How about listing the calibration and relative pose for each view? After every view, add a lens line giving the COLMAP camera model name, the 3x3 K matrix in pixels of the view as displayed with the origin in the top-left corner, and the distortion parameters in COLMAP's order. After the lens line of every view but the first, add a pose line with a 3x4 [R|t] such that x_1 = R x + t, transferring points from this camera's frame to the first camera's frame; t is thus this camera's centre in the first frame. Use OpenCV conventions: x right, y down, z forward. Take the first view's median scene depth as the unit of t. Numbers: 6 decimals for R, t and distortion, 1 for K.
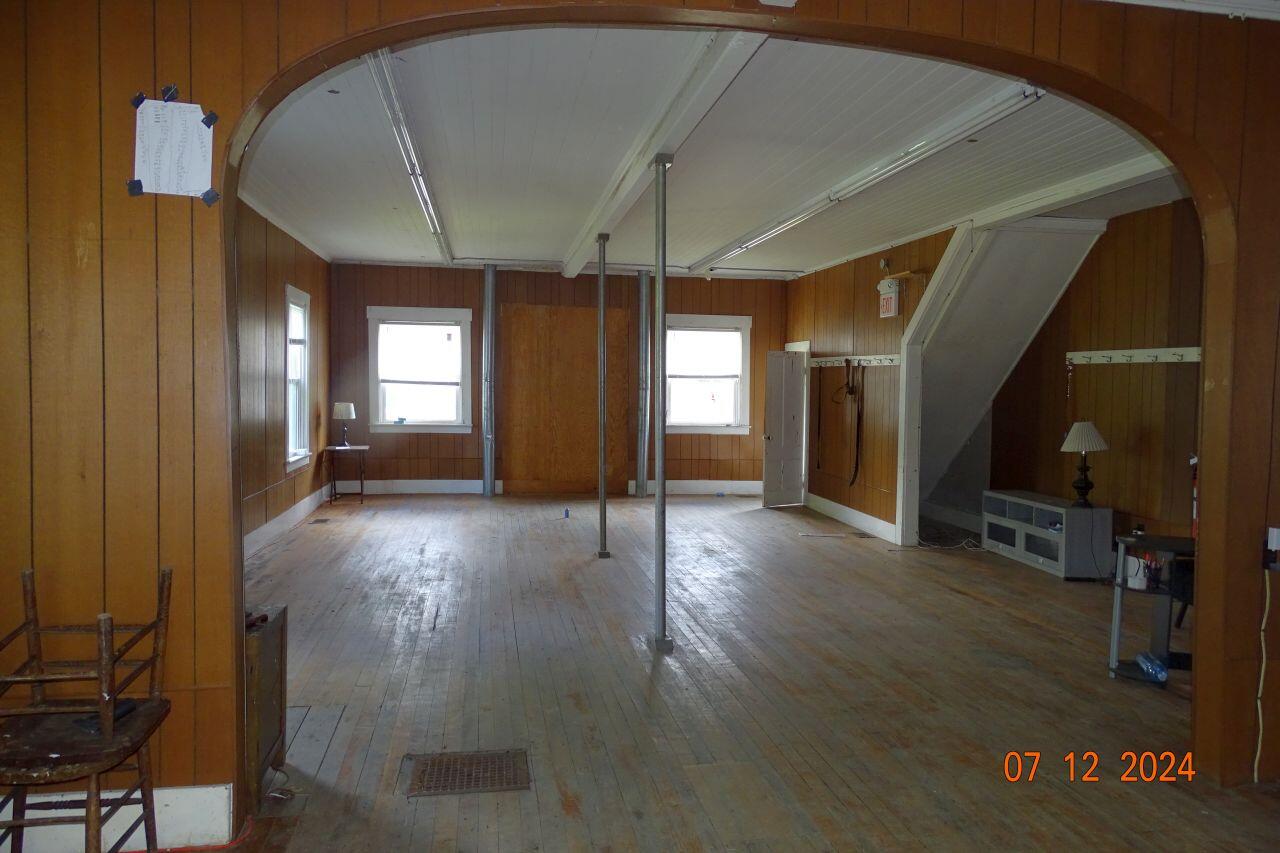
lens RADIAL K [[890.1, 0, 640.0], [0, 890.1, 426.5], [0, 0, 1]] dist [-0.013114, 0.001439]
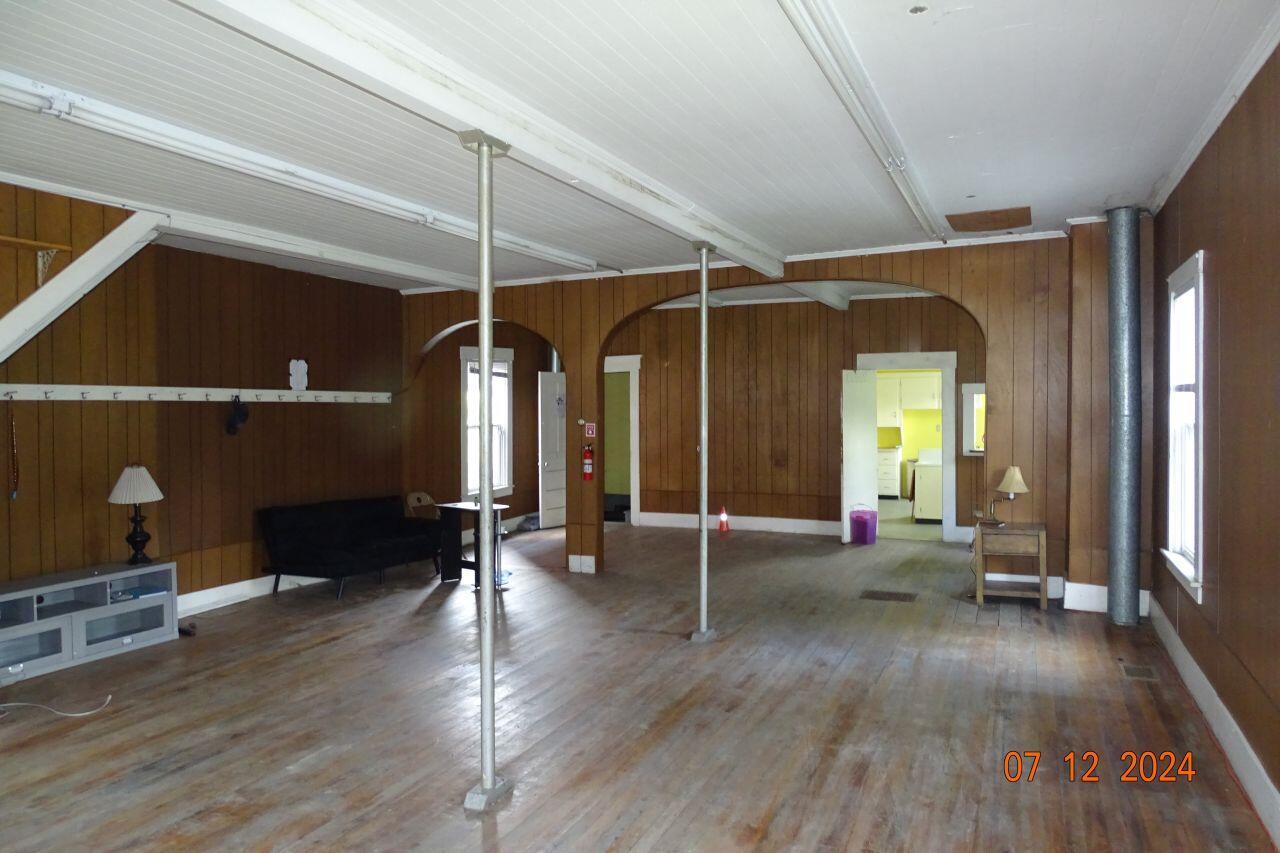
lens RADIAL K [[890.1, 0, 640.0], [0, 890.1, 426.5], [0, 0, 1]] dist [-0.013114, 0.001439]
pose [[-0.834937, -0.014056, 0.550167, -0.401424], [0.035807, 0.996168, 0.079792, -0.097528], [-0.549180, 0.086321, -0.831234, 1.447846]]
